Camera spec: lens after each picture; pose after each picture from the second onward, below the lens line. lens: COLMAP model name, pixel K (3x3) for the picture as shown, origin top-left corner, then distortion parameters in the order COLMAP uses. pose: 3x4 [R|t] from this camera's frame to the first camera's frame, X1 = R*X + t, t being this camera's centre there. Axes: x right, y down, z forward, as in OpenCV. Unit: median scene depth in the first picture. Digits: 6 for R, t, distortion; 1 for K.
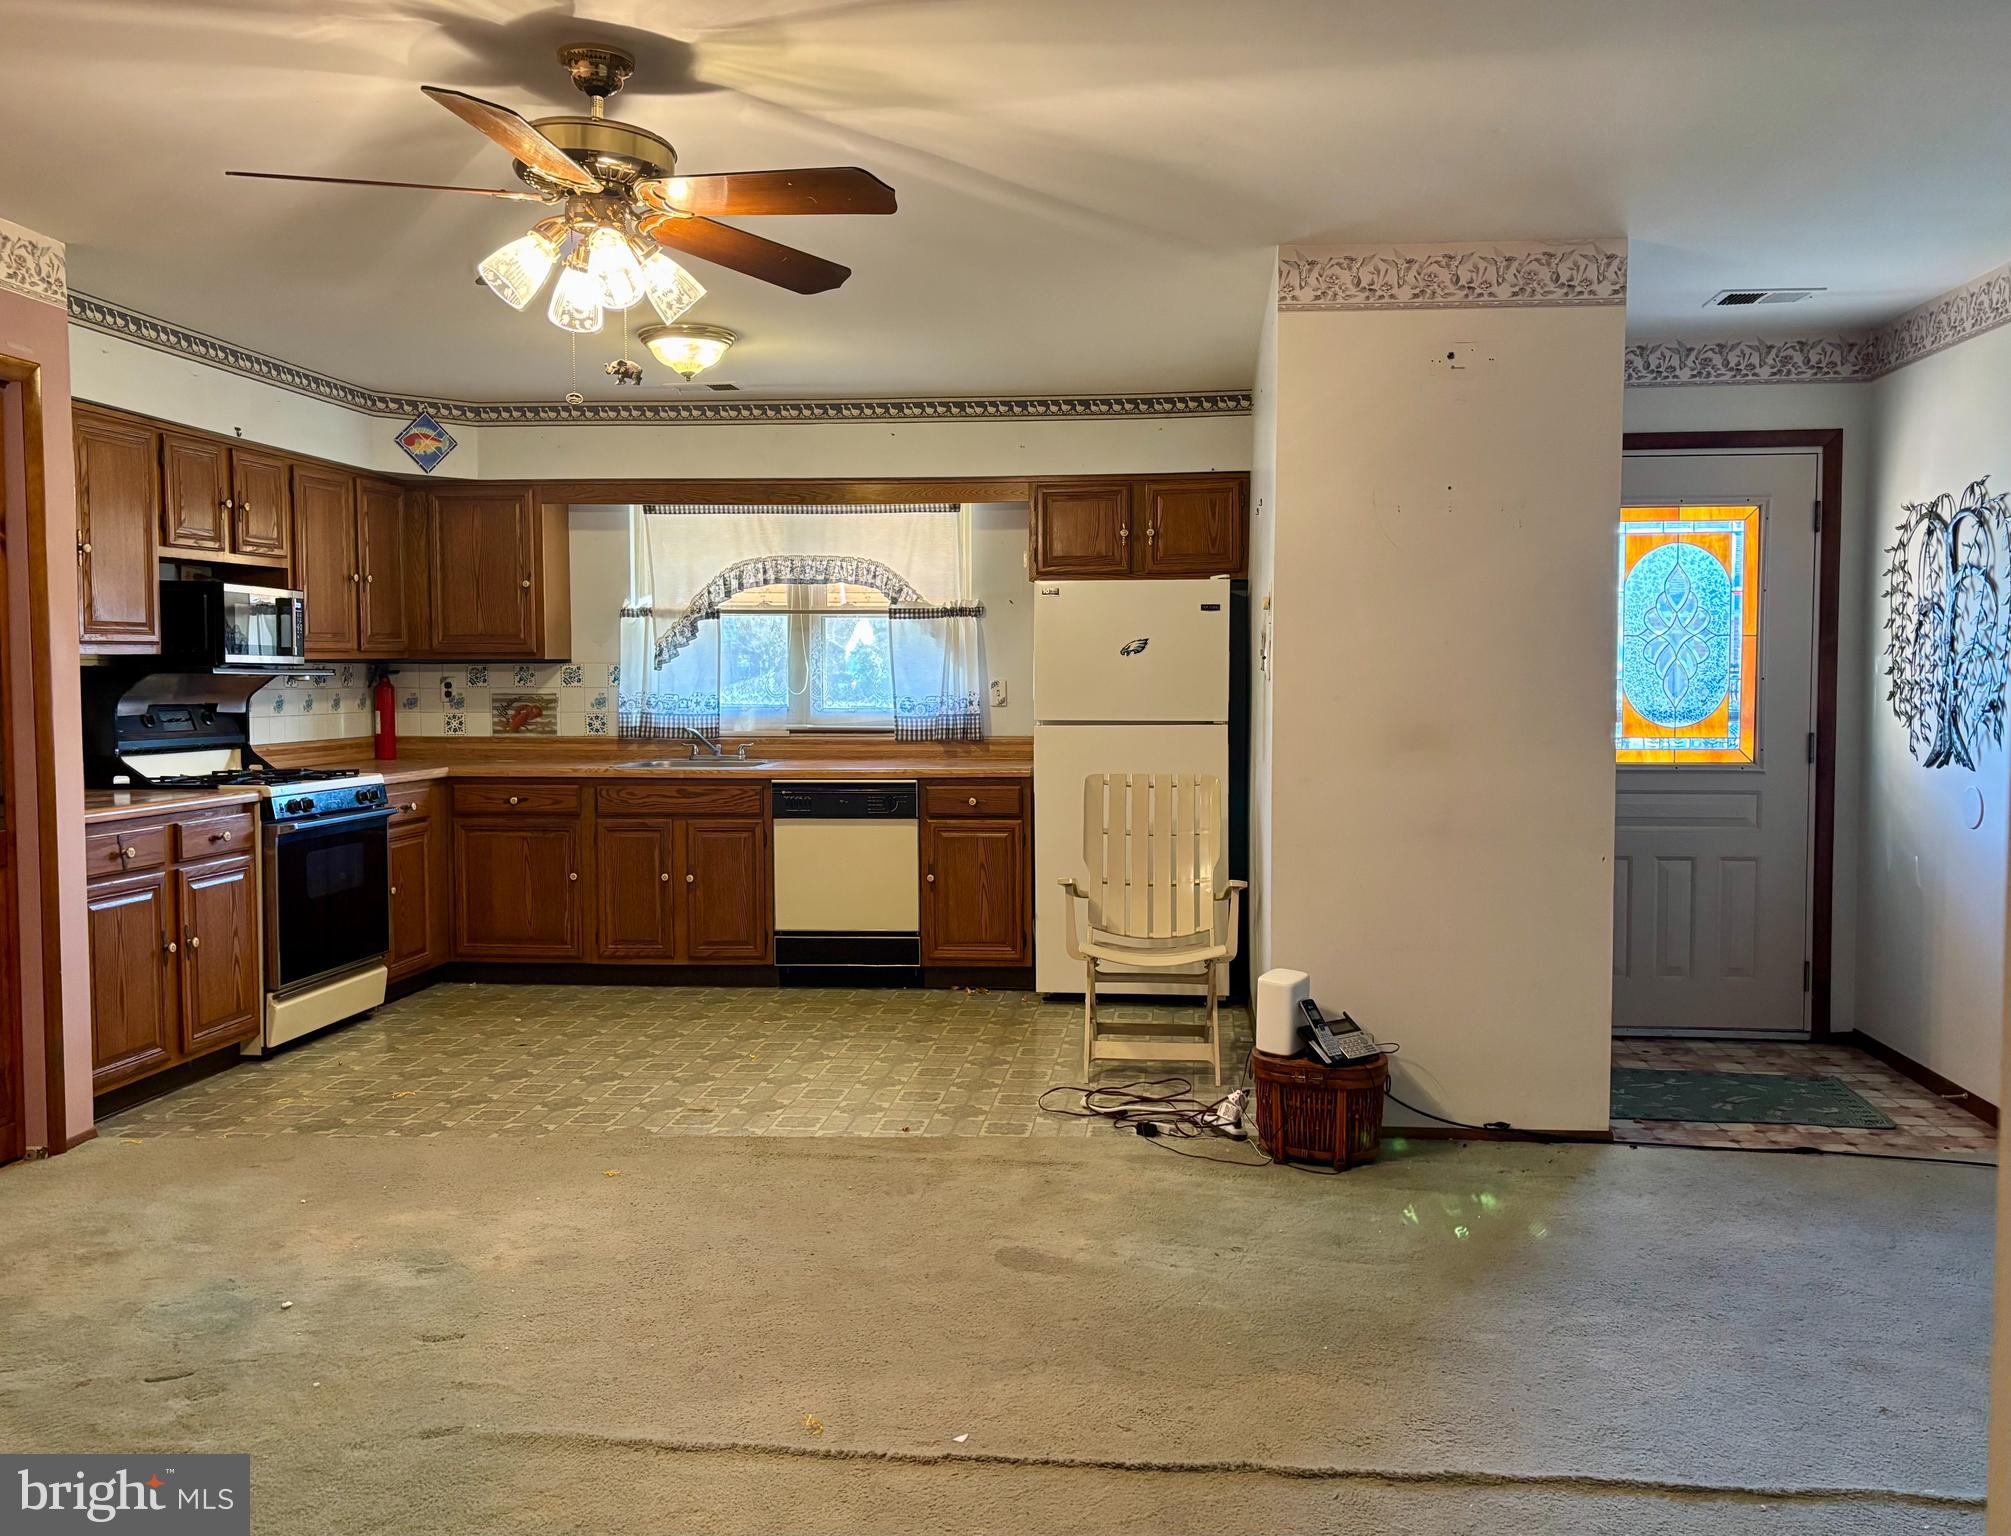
lens RADIAL K [[1727.6, 0, 1010.6], [0, 1727.6, 770.5], [0, 0, 1]] dist [0.086458, -0.018491]
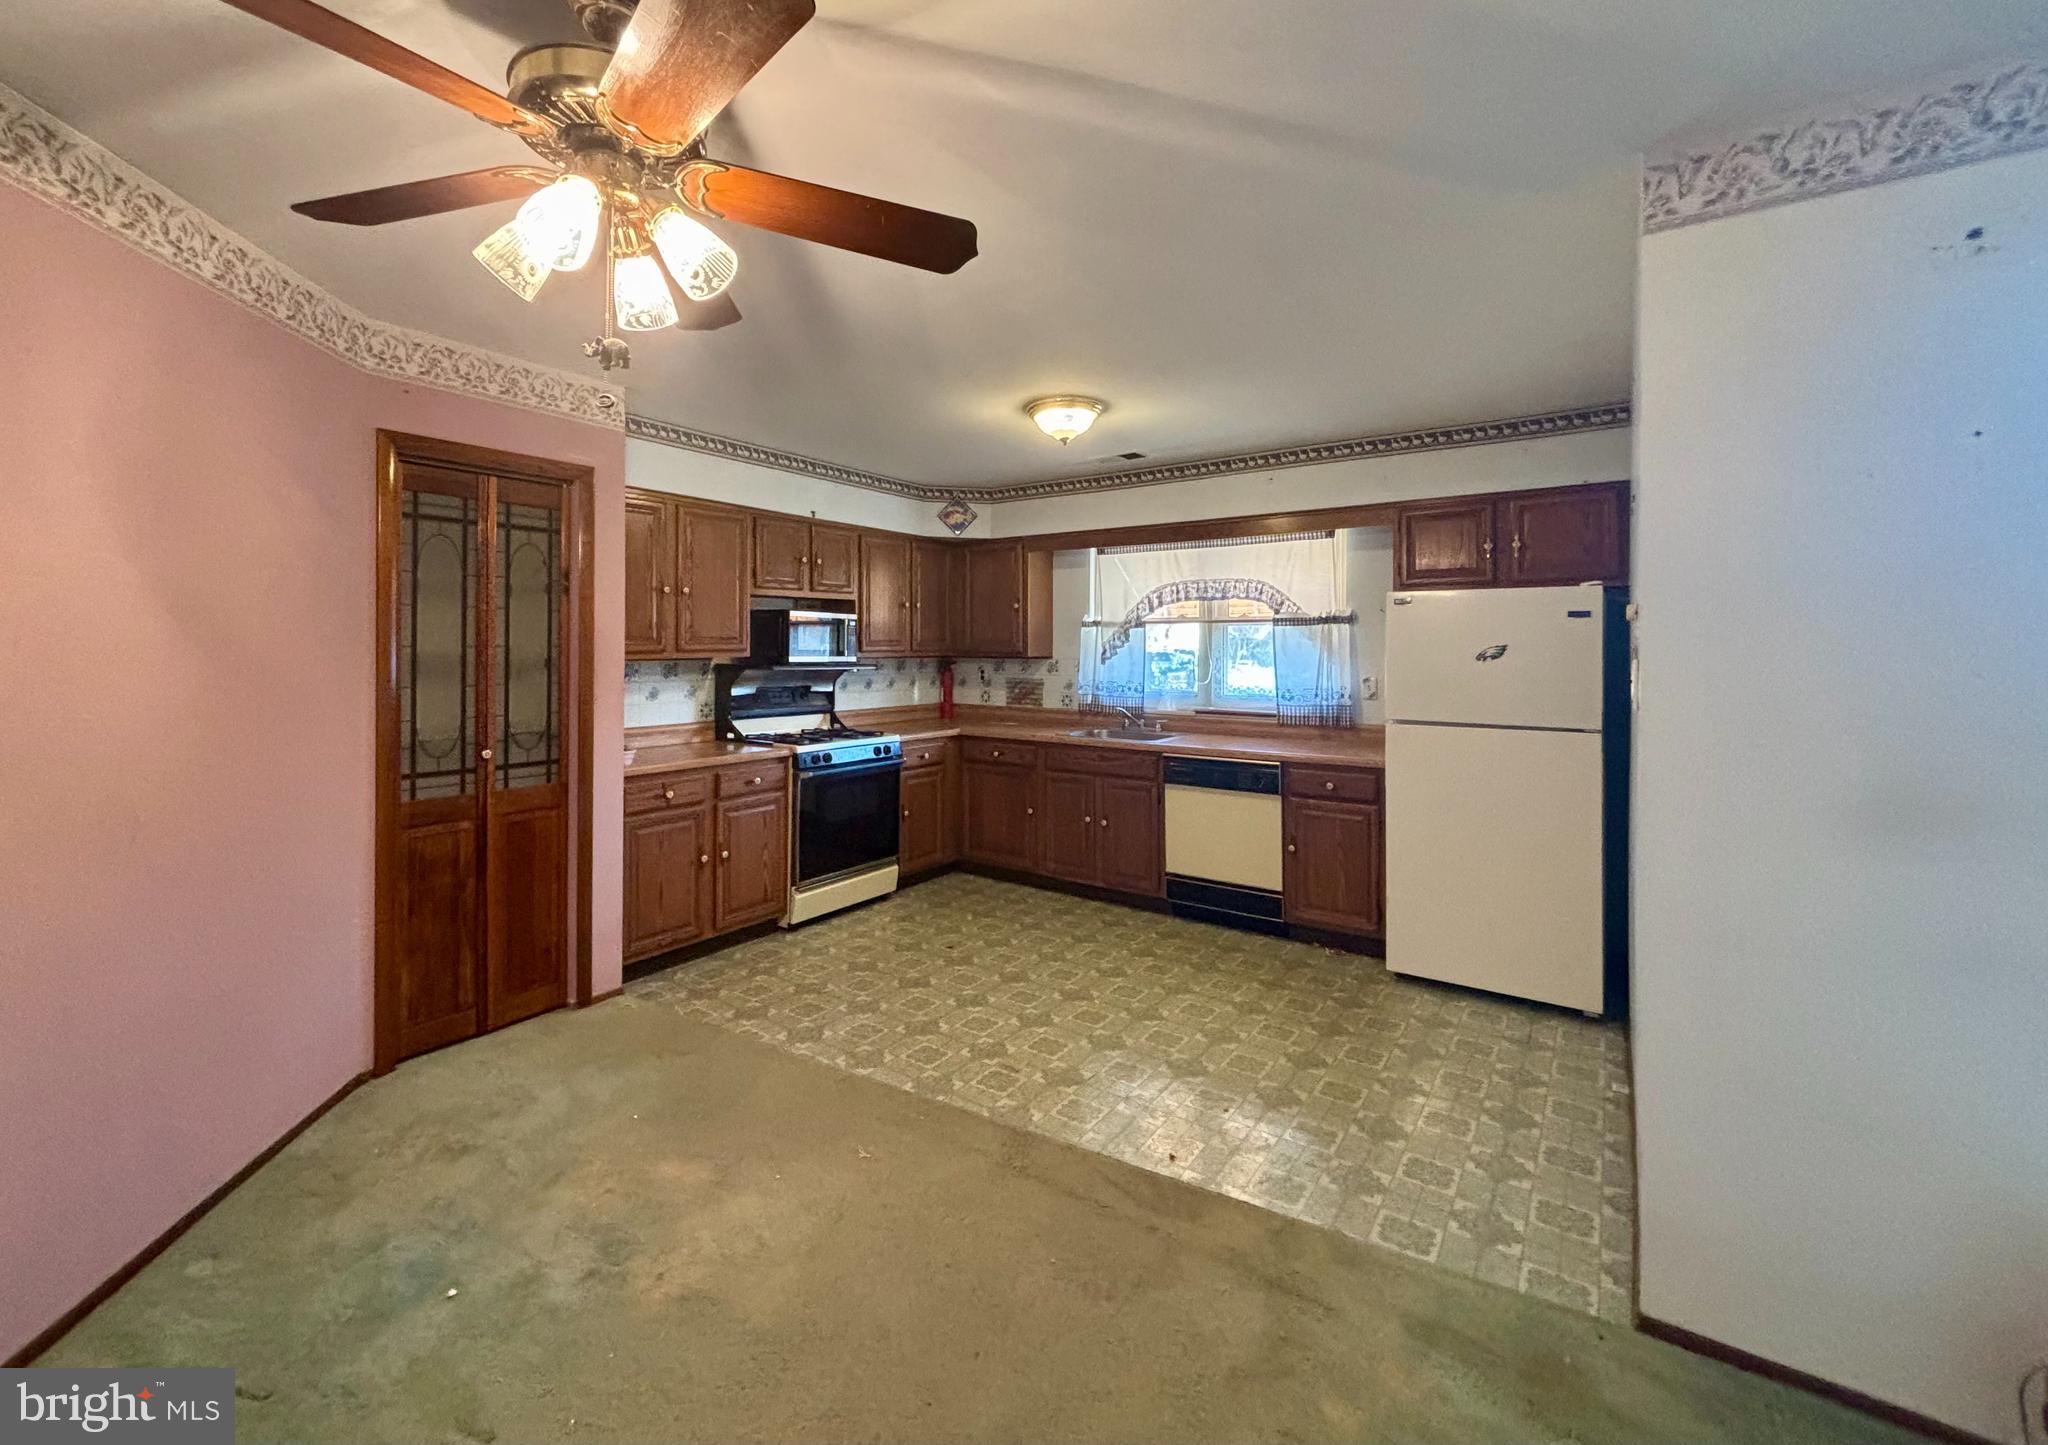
lens RADIAL K [[865.5, 0, 966.6], [0, 865.5, 641.8], [0, 0, 1]] dist [0.006264, -0.000857]
pose [[0.856815, 0.000830, -0.515623, 0.068855], [-0.032935, 0.998045, -0.053121, -0.039118], [0.514571, 0.062496, 0.855167, 0.381639]]
